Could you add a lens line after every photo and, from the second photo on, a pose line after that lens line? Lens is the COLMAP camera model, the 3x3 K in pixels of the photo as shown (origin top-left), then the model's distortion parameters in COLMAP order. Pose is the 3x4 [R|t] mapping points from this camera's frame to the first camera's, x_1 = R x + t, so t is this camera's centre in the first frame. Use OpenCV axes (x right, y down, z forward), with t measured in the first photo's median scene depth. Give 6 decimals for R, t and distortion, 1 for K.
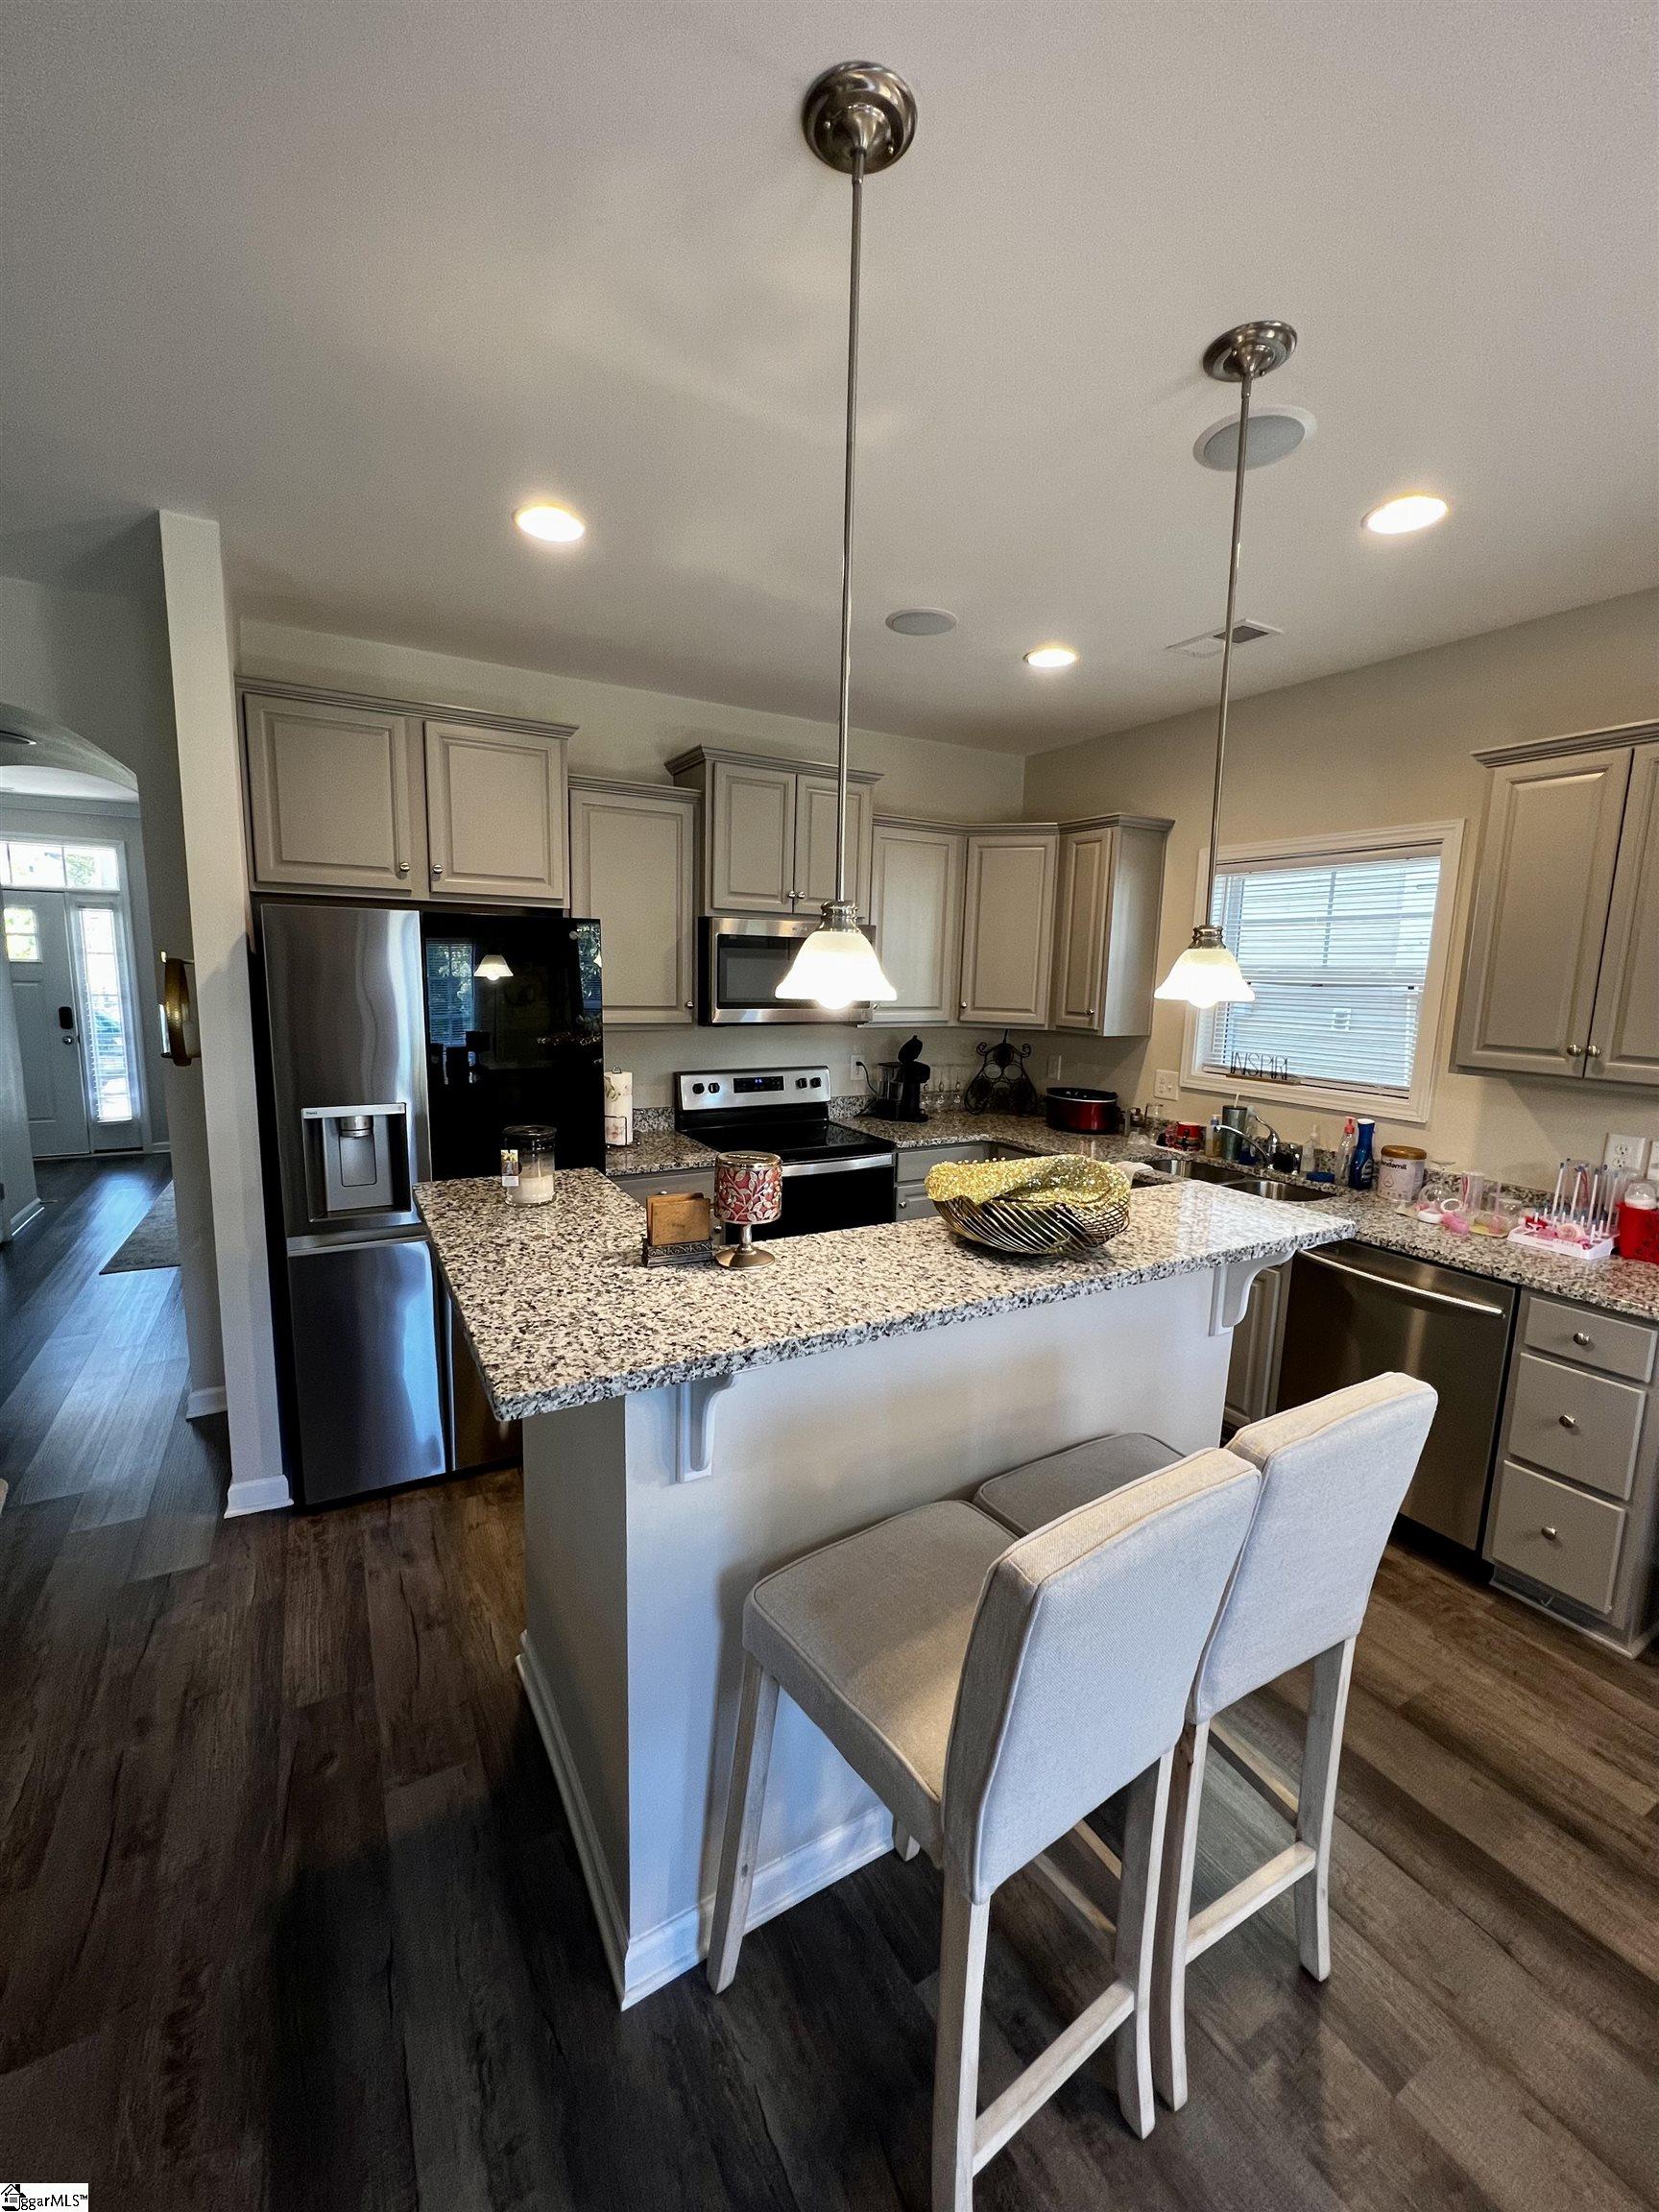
lens RADIAL K [[890.4, 0, 831.9], [0, 890.4, 1101.0], [0, 0, 1]] dist [-0.001843, 0.000506]
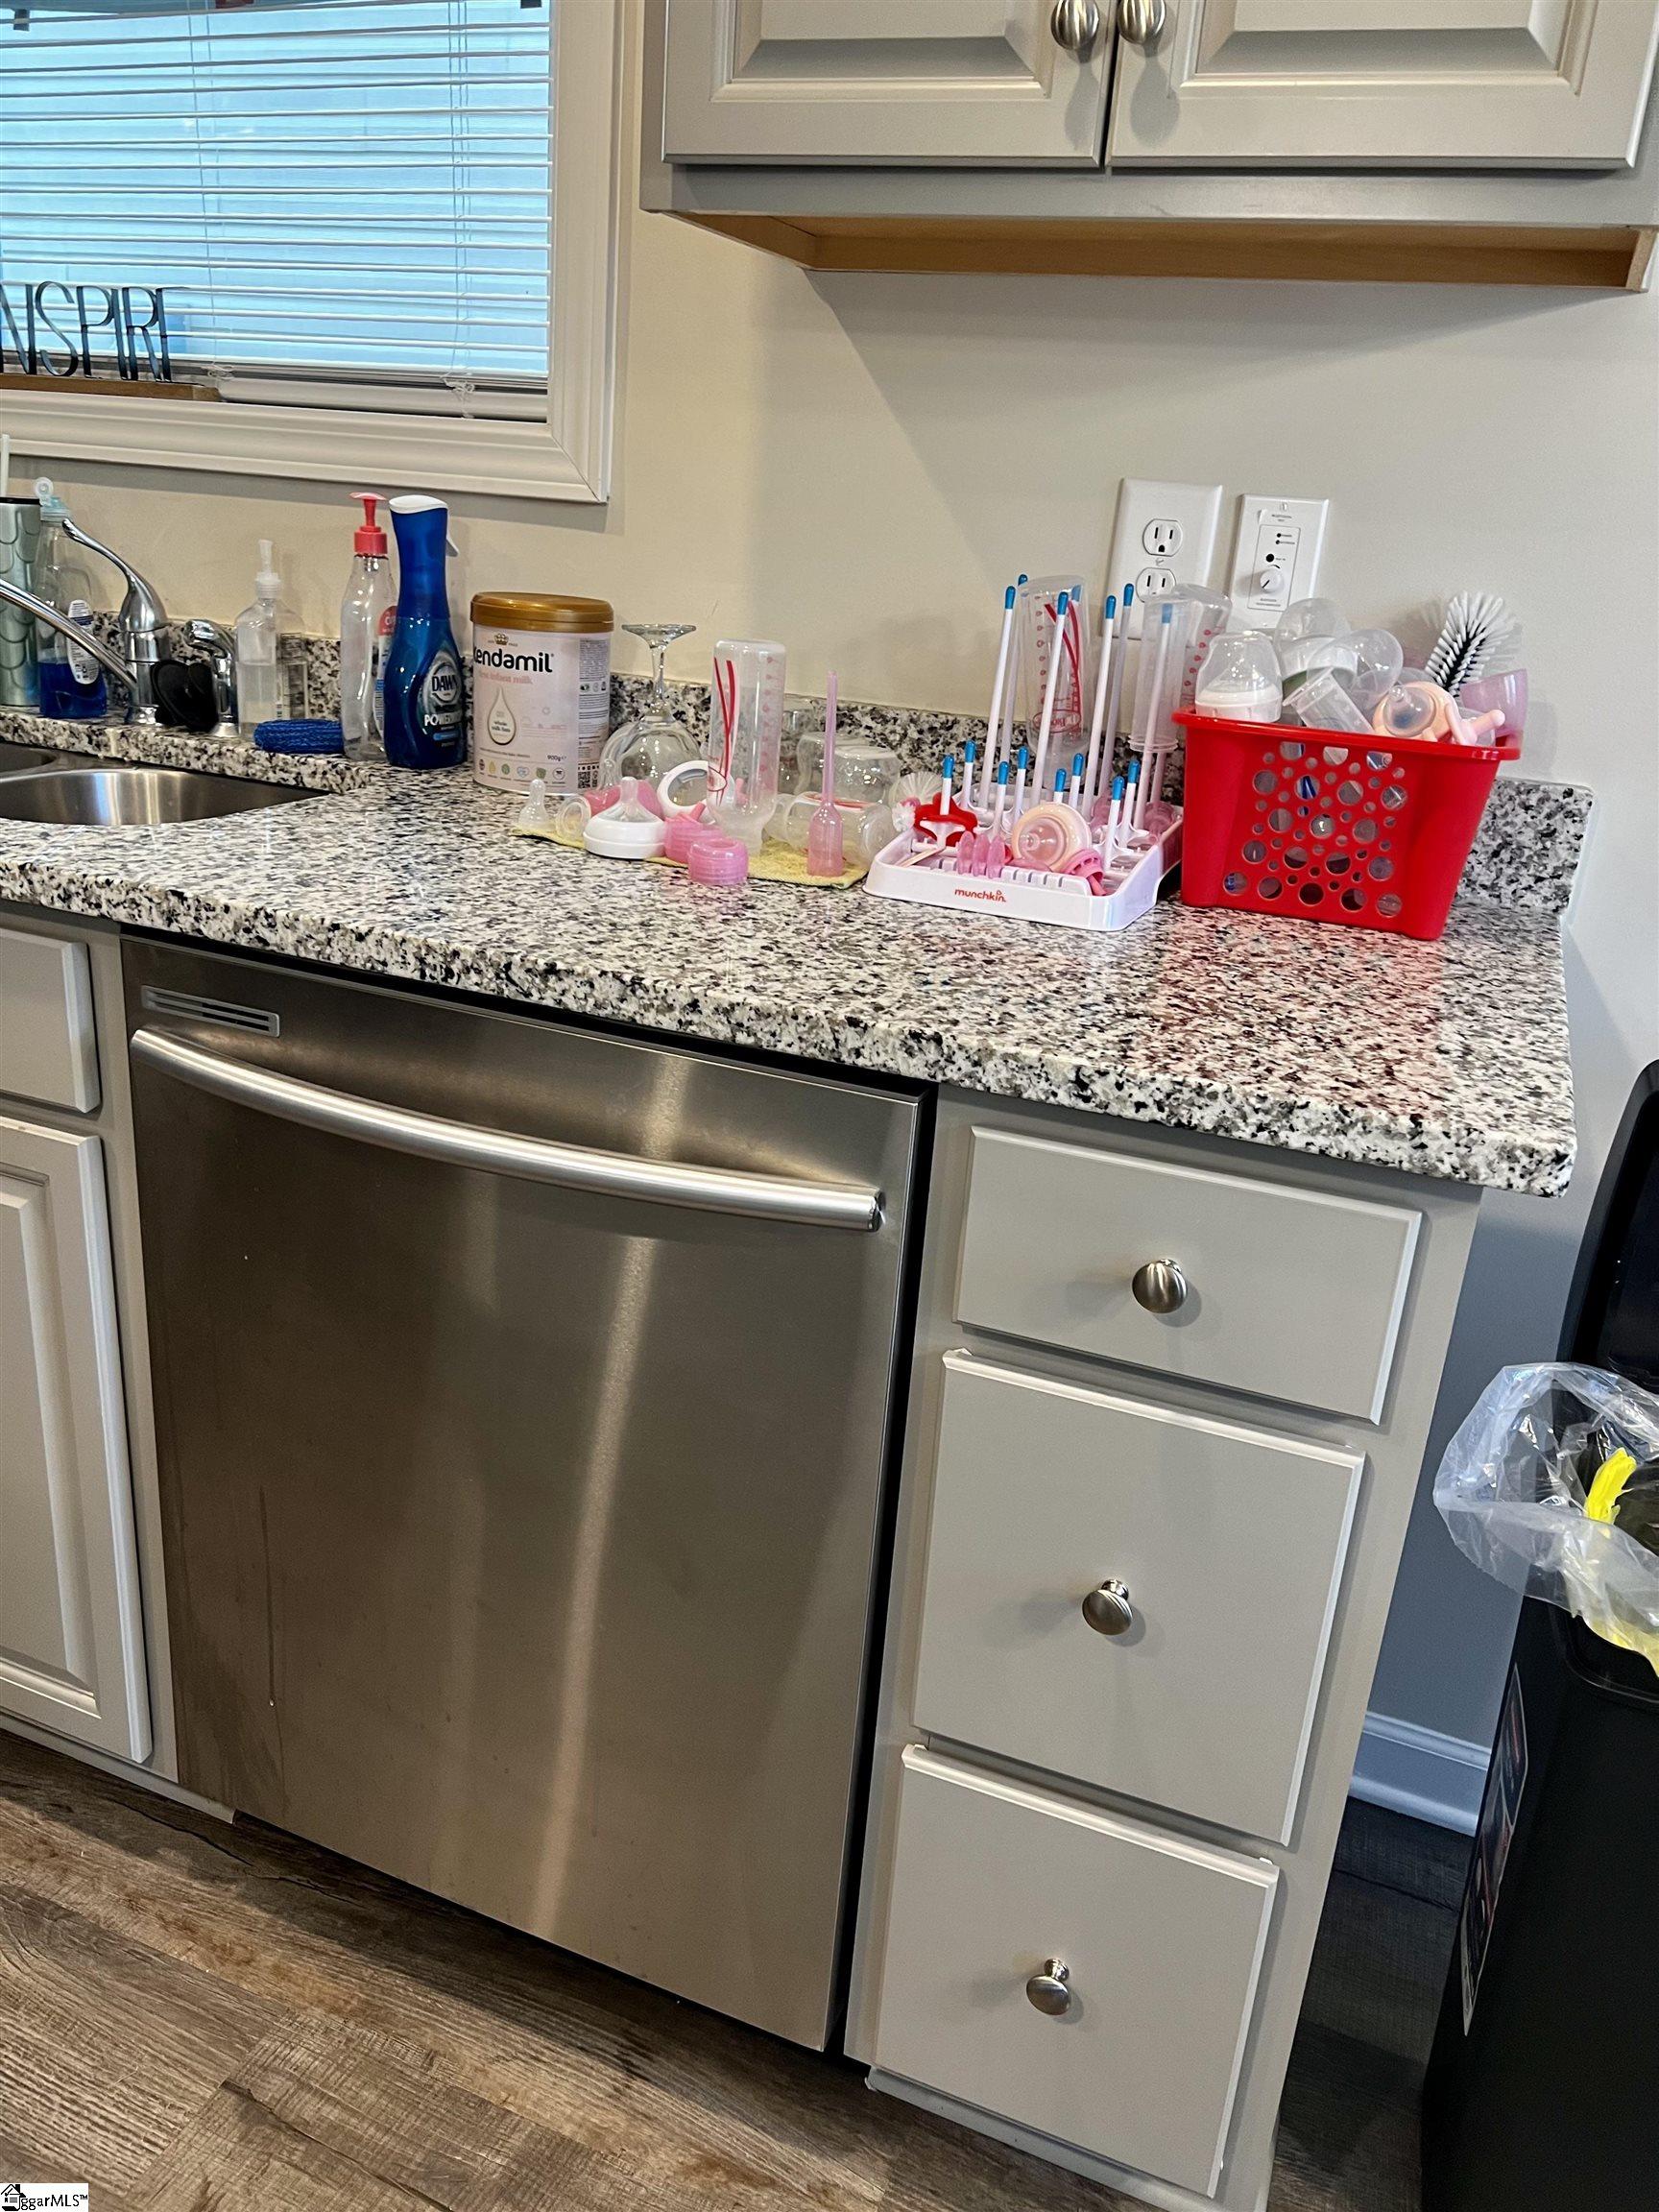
lens RADIAL K [[1704.3, 0, 829.5], [0, 1704.3, 1106.0], [0, 0, 1]] dist [0.133715, -0.201789]
pose [[0.789130, -0.181684, 0.586741, 0.413071], [0.043708, 0.969440, 0.241402, 0.088750], [-0.612670, -0.164852, 0.772955, 0.565841]]
